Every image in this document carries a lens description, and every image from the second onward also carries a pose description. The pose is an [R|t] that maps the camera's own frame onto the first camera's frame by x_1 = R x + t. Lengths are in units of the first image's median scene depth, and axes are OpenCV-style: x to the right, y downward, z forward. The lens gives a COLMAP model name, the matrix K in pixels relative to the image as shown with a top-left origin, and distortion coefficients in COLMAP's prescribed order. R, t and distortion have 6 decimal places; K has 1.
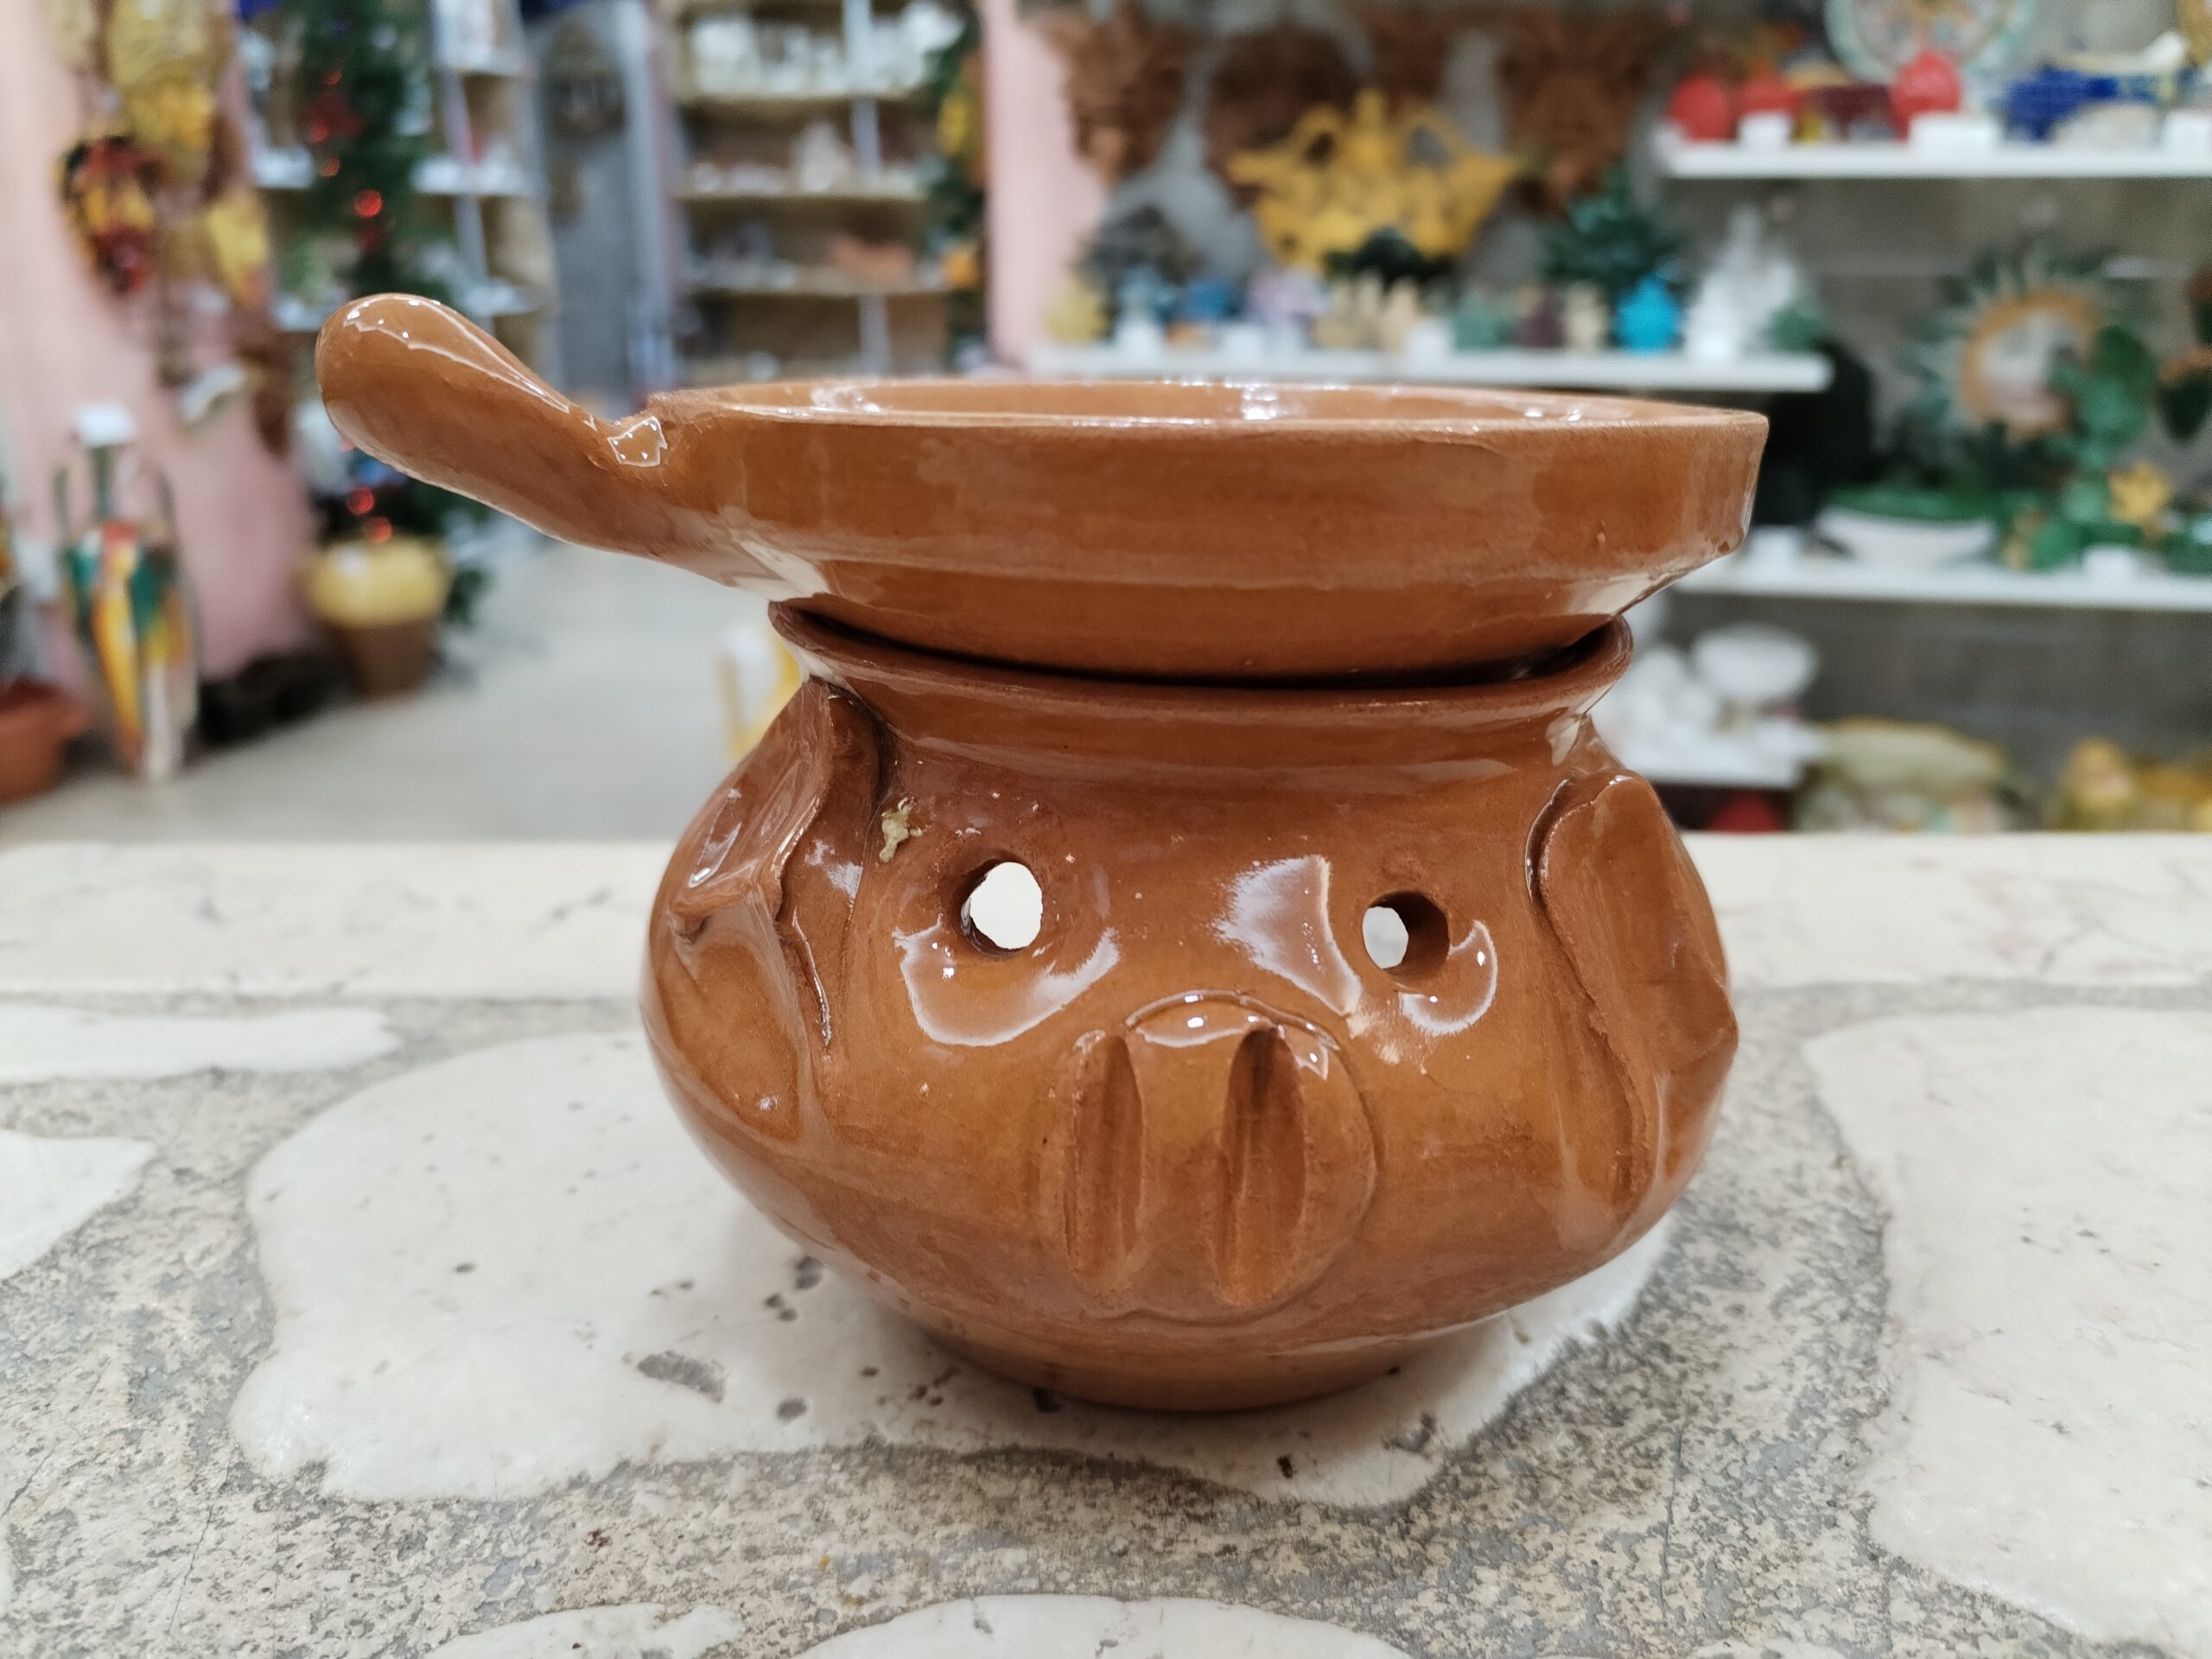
lens RADIAL K [[1830.5, 0, 1091.0], [0, 1830.5, 838.2], [0, 0, 1]] dist [-0.064528, 0.044676]
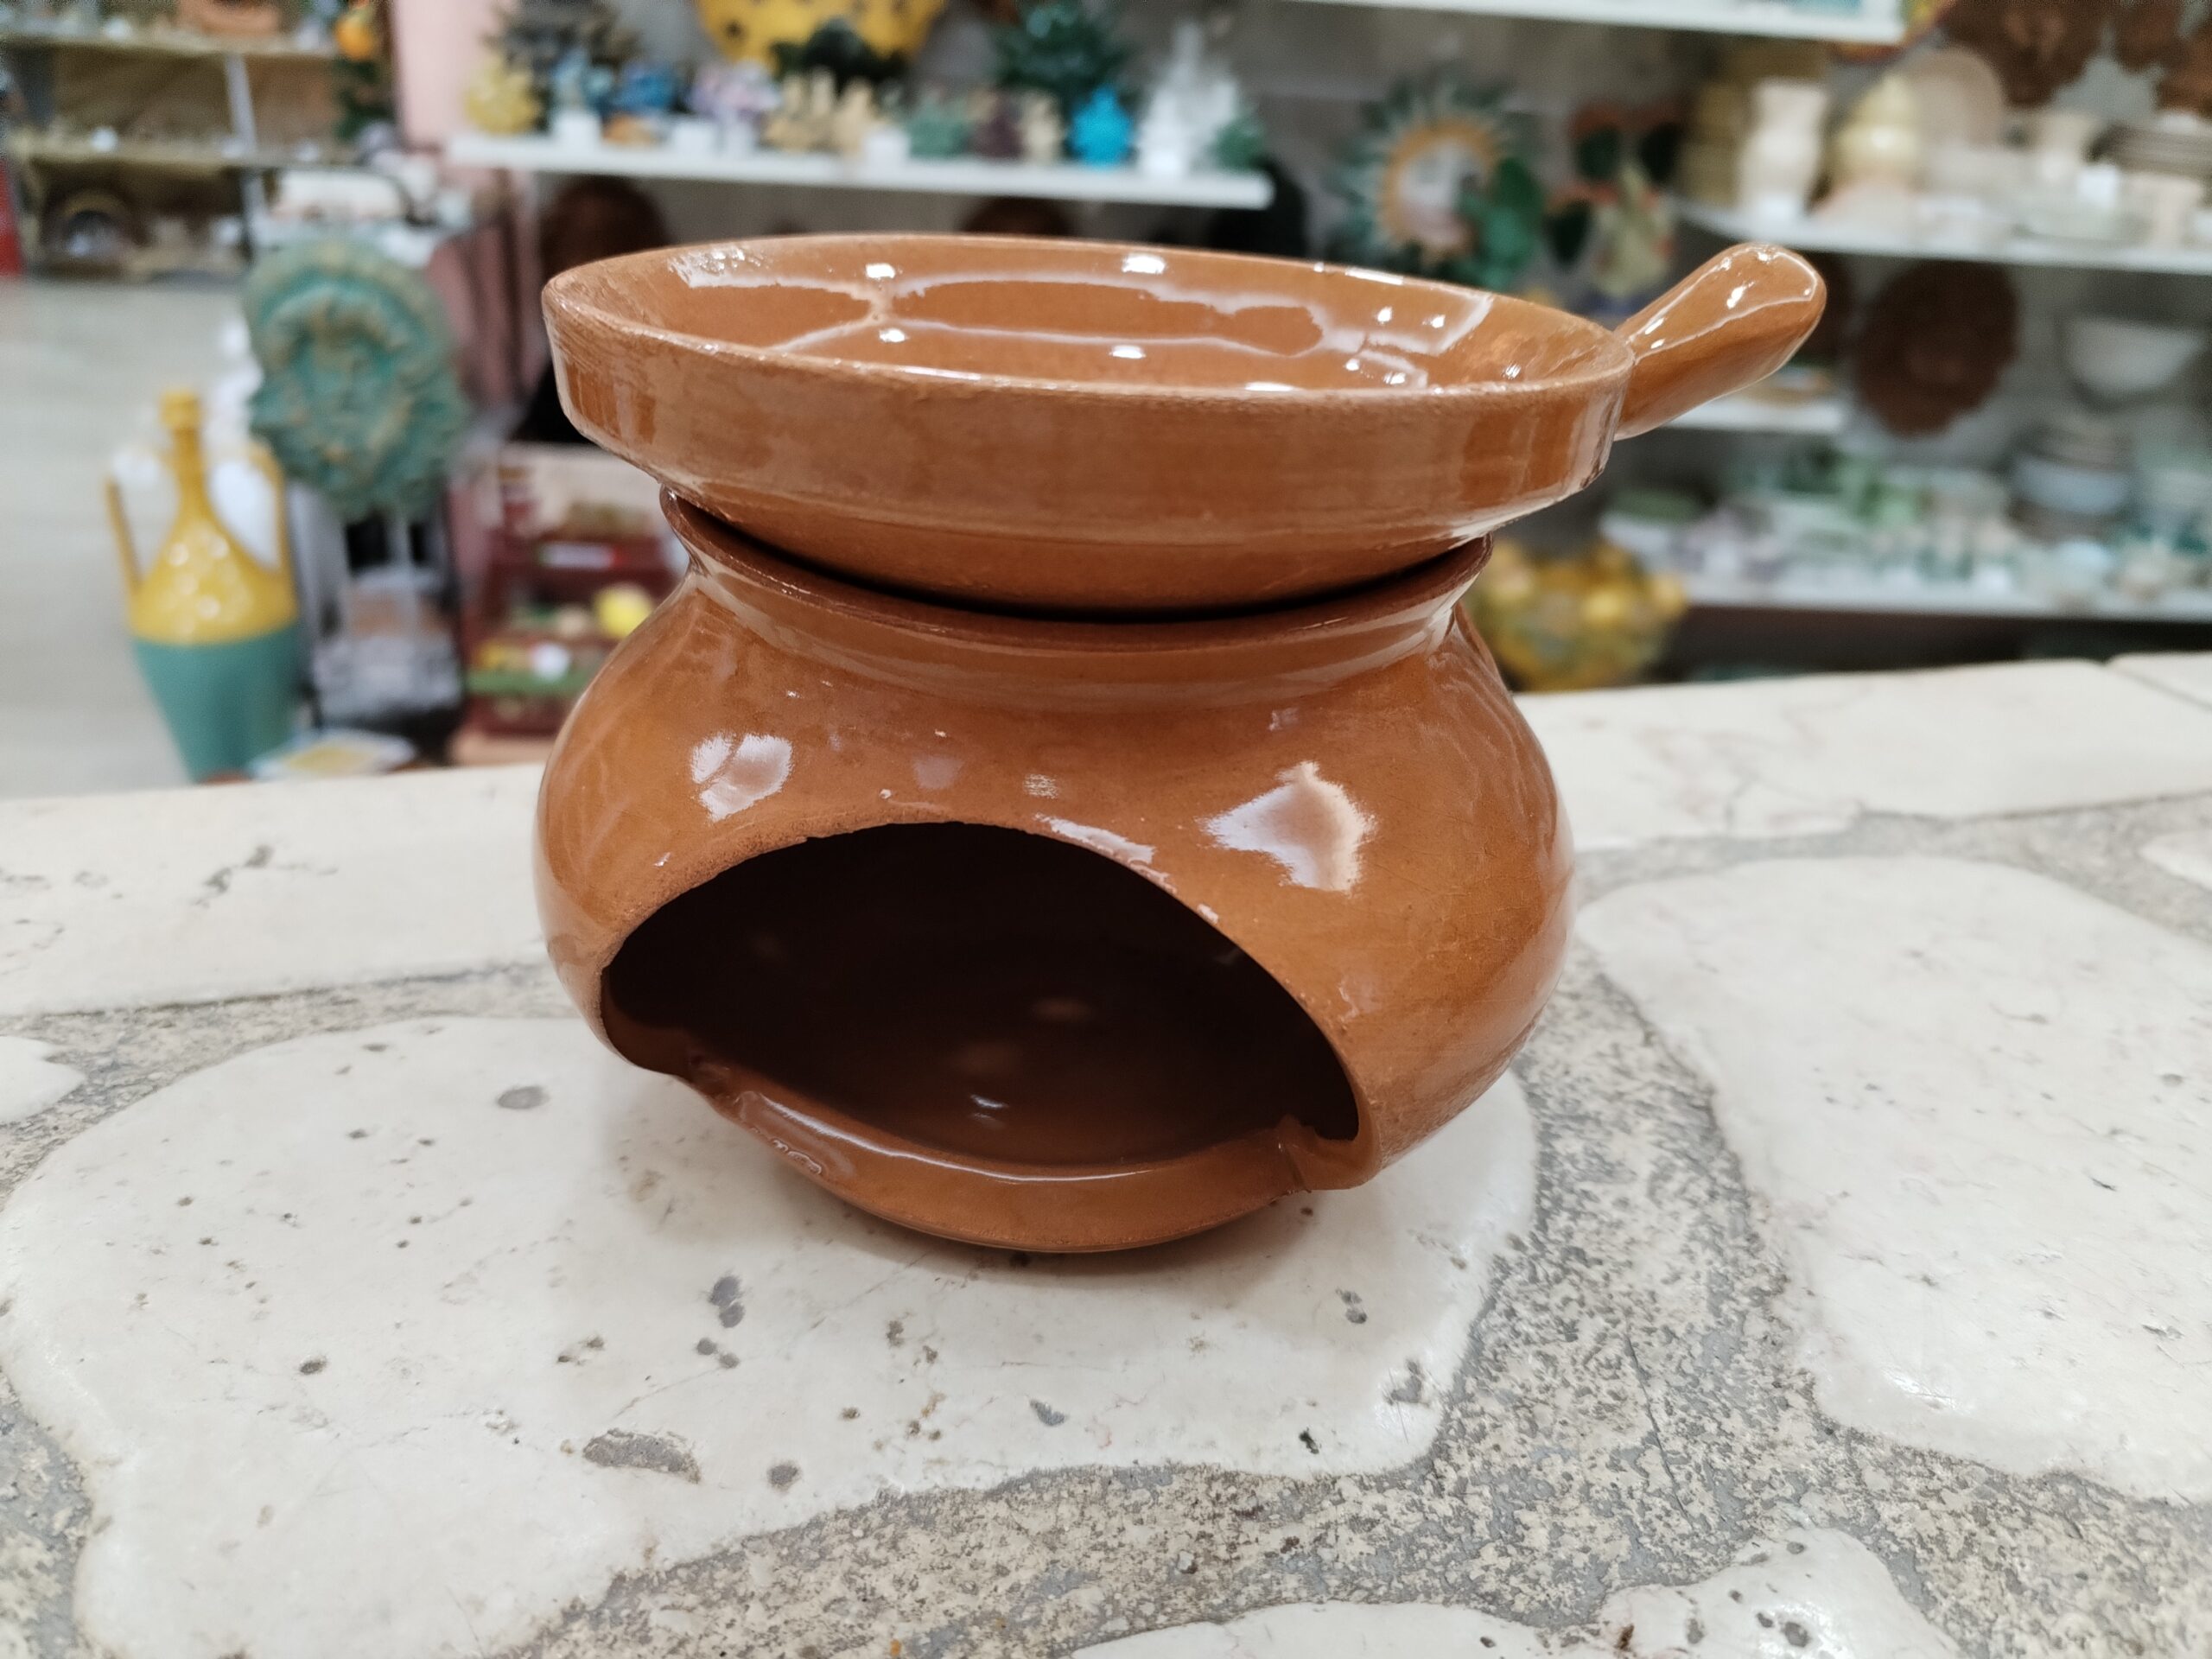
lens RADIAL K [[1830.5, 0, 1116.4], [0, 1830.5, 835.5], [0, 0, 1]] dist [-0.064528, 0.044676]
pose [[0.941238, -0.074766, 0.329365, -0.272365], [0.038960, 0.992716, 0.114008, -0.090362], [-0.335489, -0.094477, 0.937294, 0.134161]]
